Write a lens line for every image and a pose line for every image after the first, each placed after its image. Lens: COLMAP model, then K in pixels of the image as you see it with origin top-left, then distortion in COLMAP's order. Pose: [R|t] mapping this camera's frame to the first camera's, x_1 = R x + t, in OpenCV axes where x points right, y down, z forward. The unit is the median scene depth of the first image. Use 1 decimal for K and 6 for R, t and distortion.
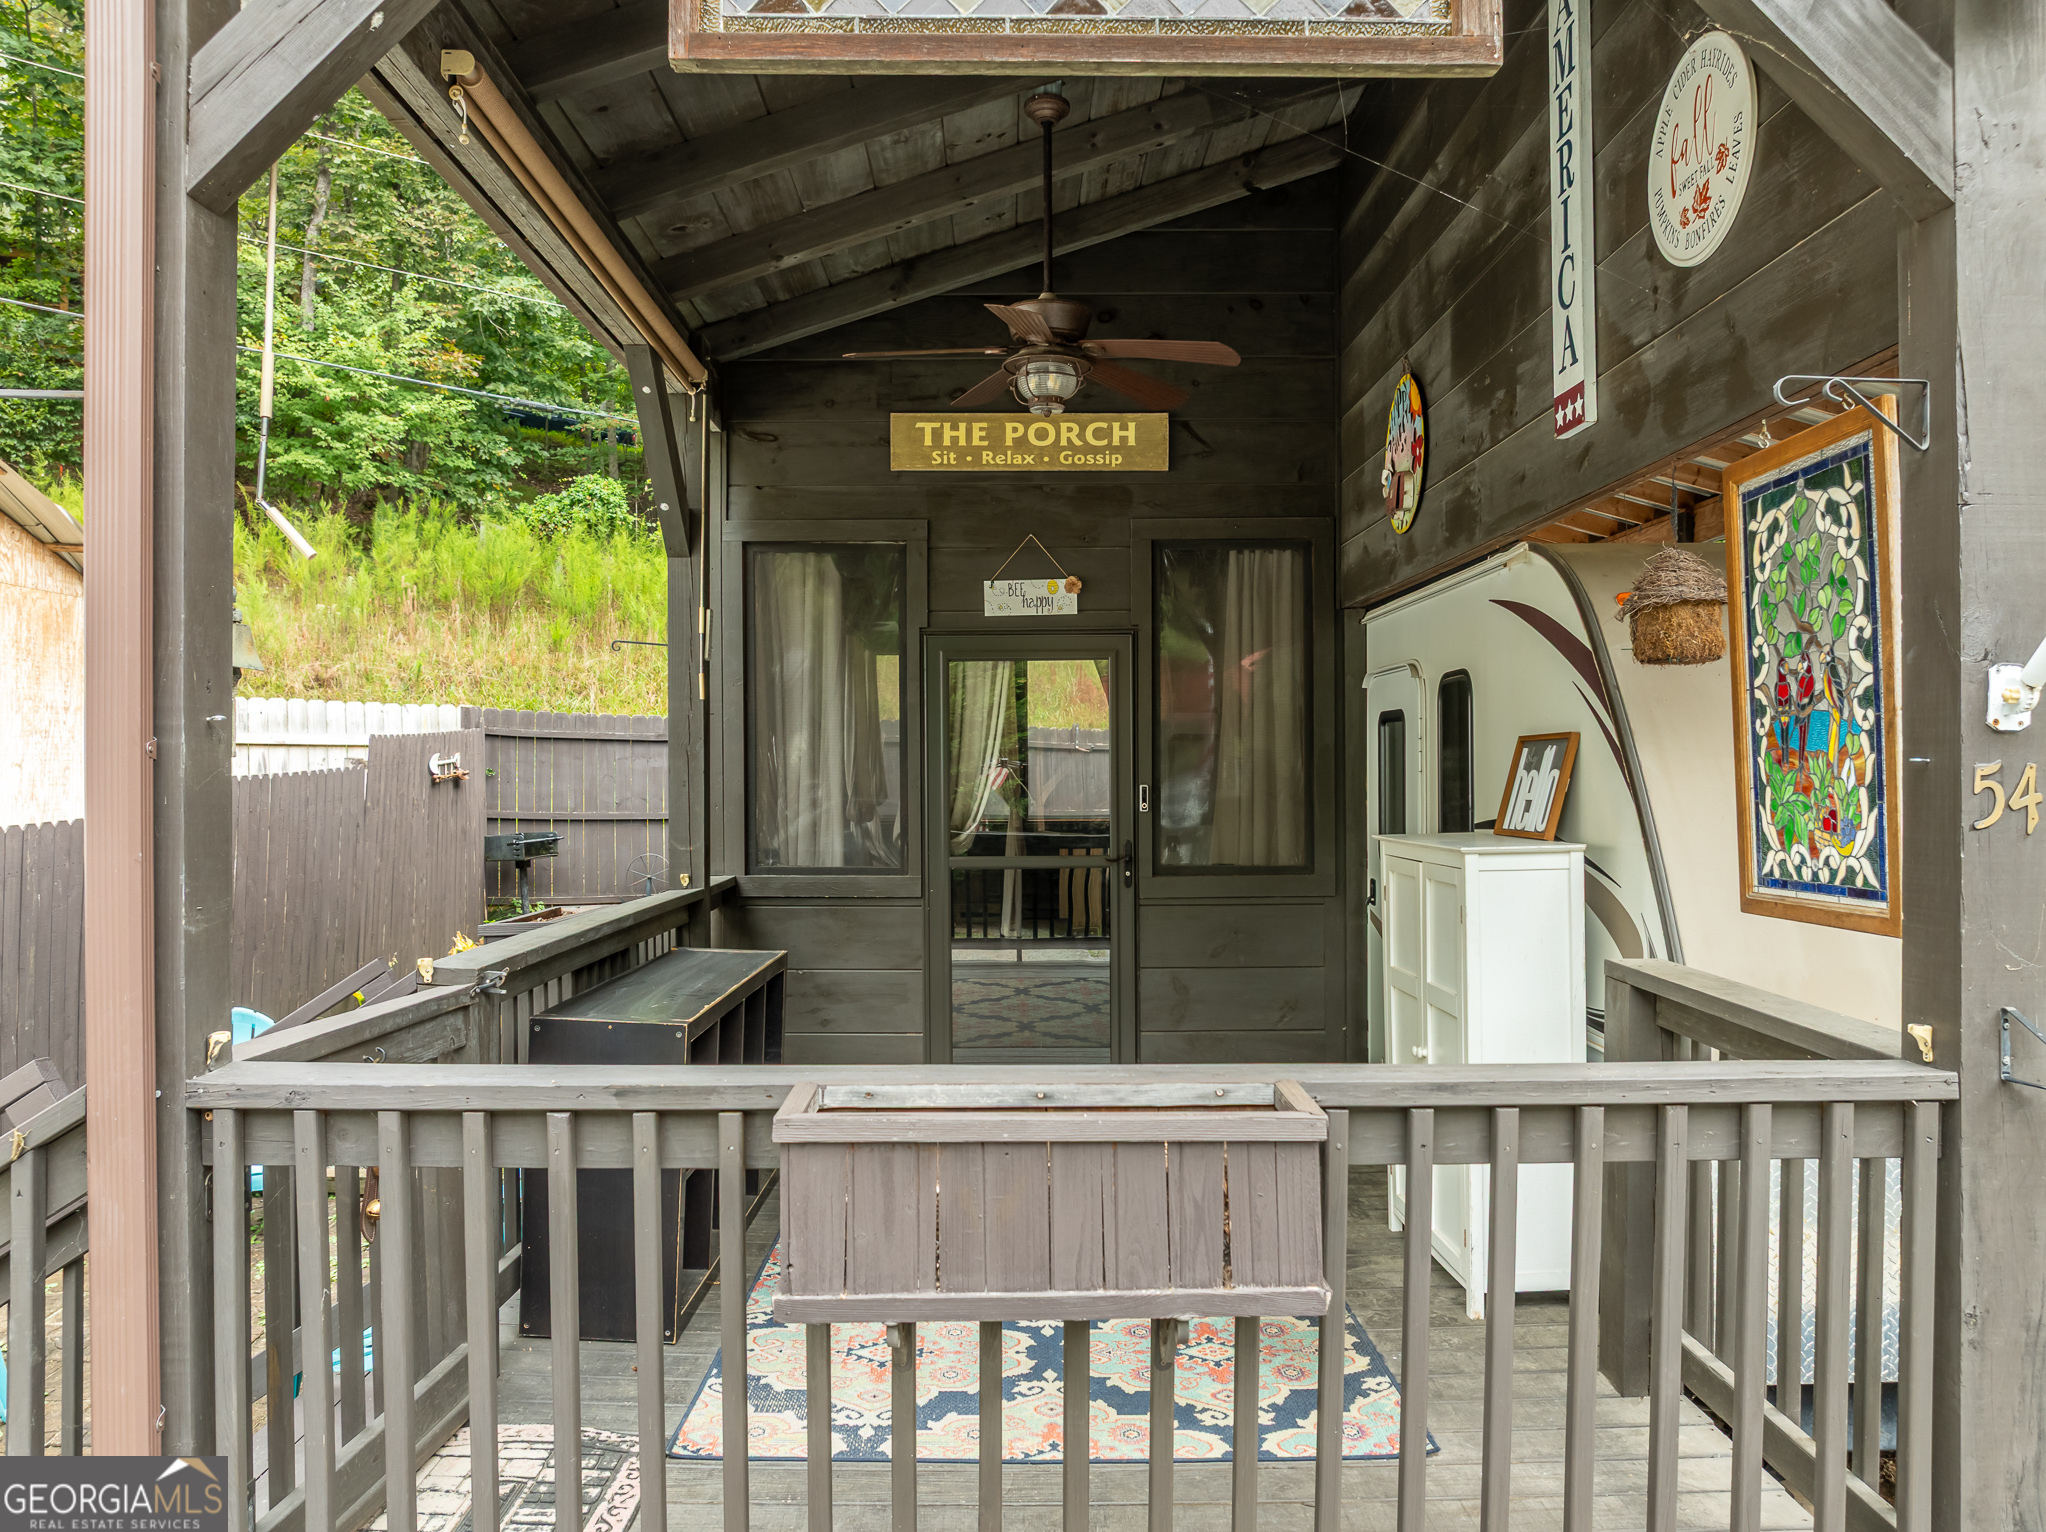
lens RADIAL K [[1430.7, 0, 1018.4], [0, 1430.7, 797.8], [0, 0, 1]] dist [-0.071226, 0.044525]
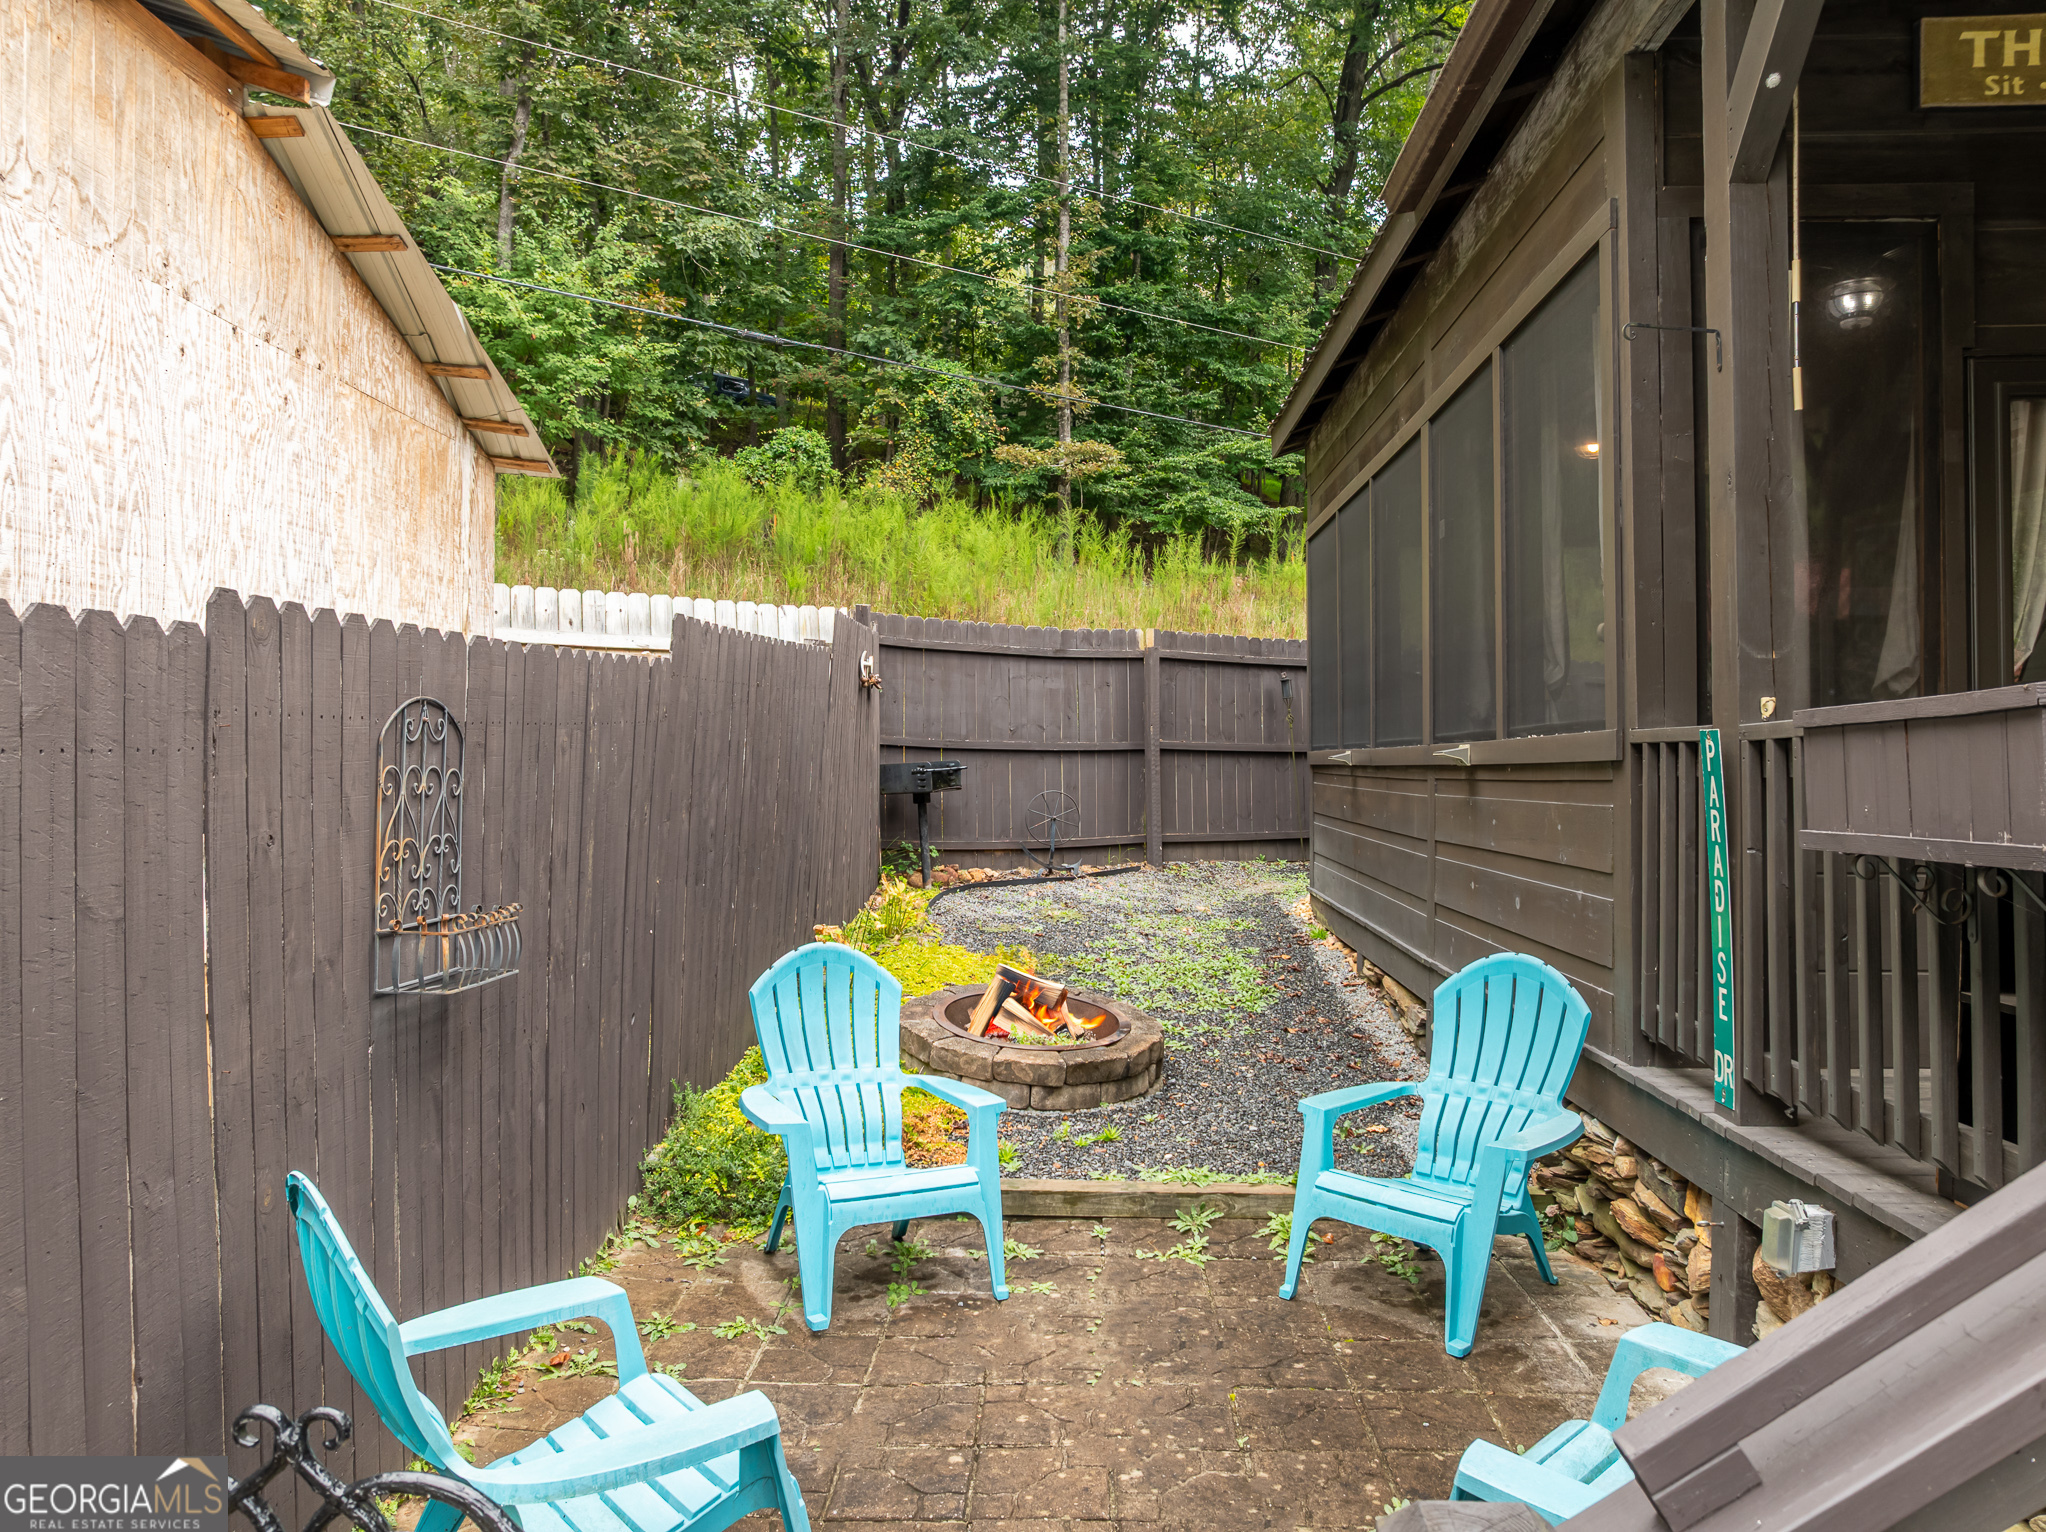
lens RADIAL K [[1414.5, 0, 1023.0], [0, 1414.5, 766.0], [0, 0, 1]] dist [-0.025380, -0.003324]
pose [[0.998705, -0.003577, -0.050758, -0.114449], [0.002446, 0.999748, -0.022312, 0.021157], [0.050825, 0.022159, 0.998462, 0.084822]]
